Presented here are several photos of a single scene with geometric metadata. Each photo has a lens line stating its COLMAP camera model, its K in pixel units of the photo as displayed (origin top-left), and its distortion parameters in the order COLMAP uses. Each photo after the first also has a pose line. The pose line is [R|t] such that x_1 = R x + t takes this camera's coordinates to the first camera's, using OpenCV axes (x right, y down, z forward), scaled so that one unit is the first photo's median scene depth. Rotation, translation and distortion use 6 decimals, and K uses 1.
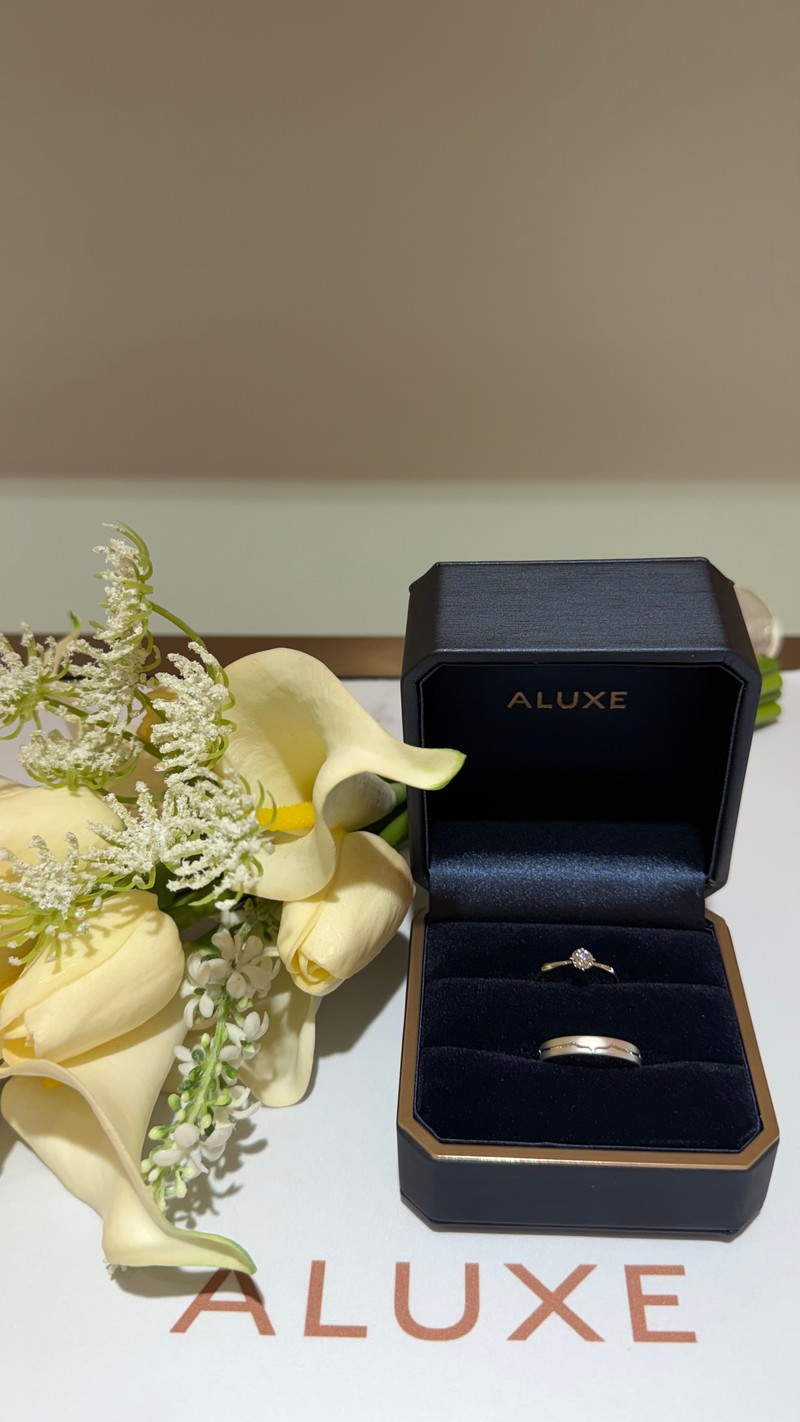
lens RADIAL K [[1154.2, 0, 374.3], [0, 1154.2, 712.4], [0, 0, 1]] dist [0.016217, -0.049301]
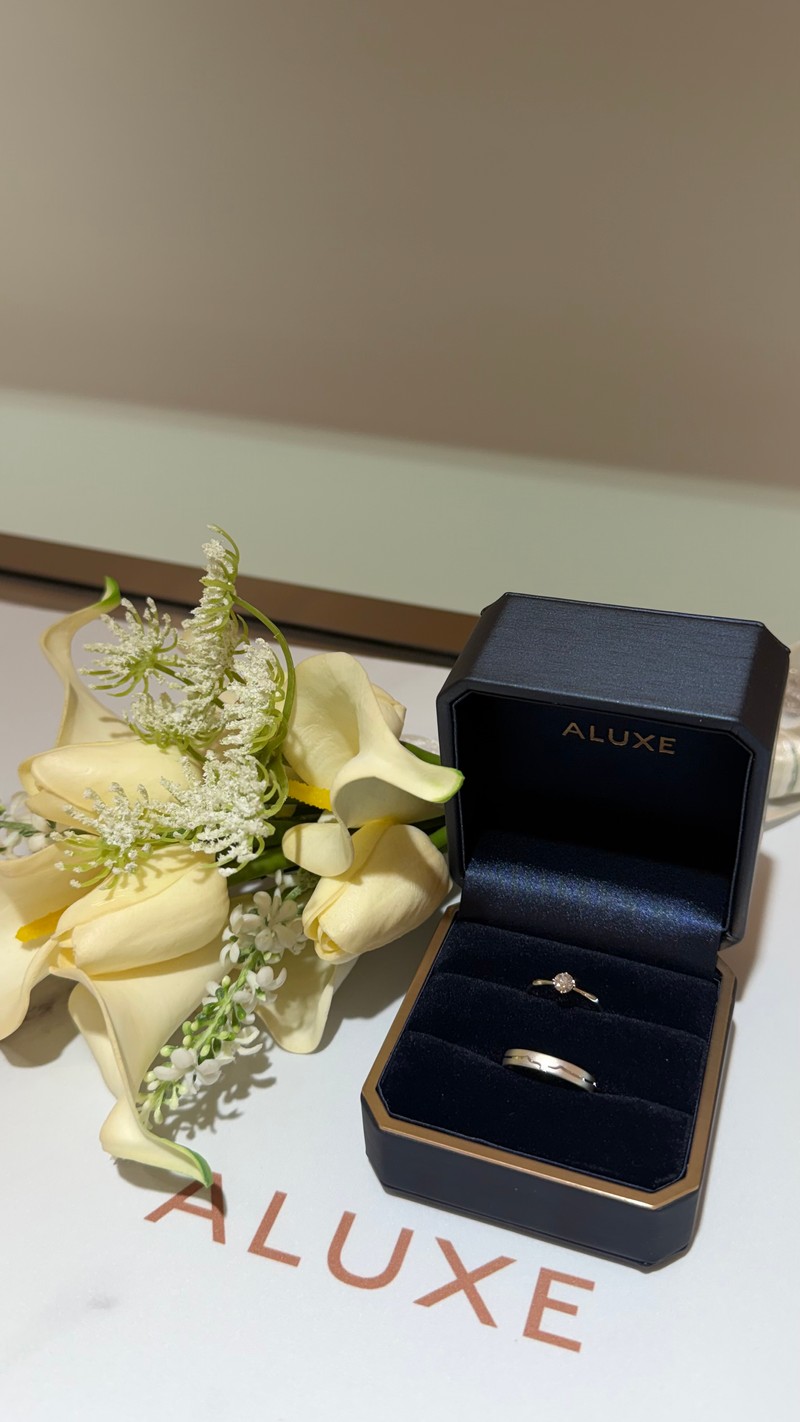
lens RADIAL K [[1154.2, 0, 397.5], [0, 1154.2, 697.7], [0, 0, 1]] dist [0.016217, -0.049301]
pose [[0.959682, 0.152103, -0.236378, 0.244135], [-0.145627, 0.988328, 0.044725, -0.071857], [0.240422, -0.008499, 0.970631, -0.071670]]
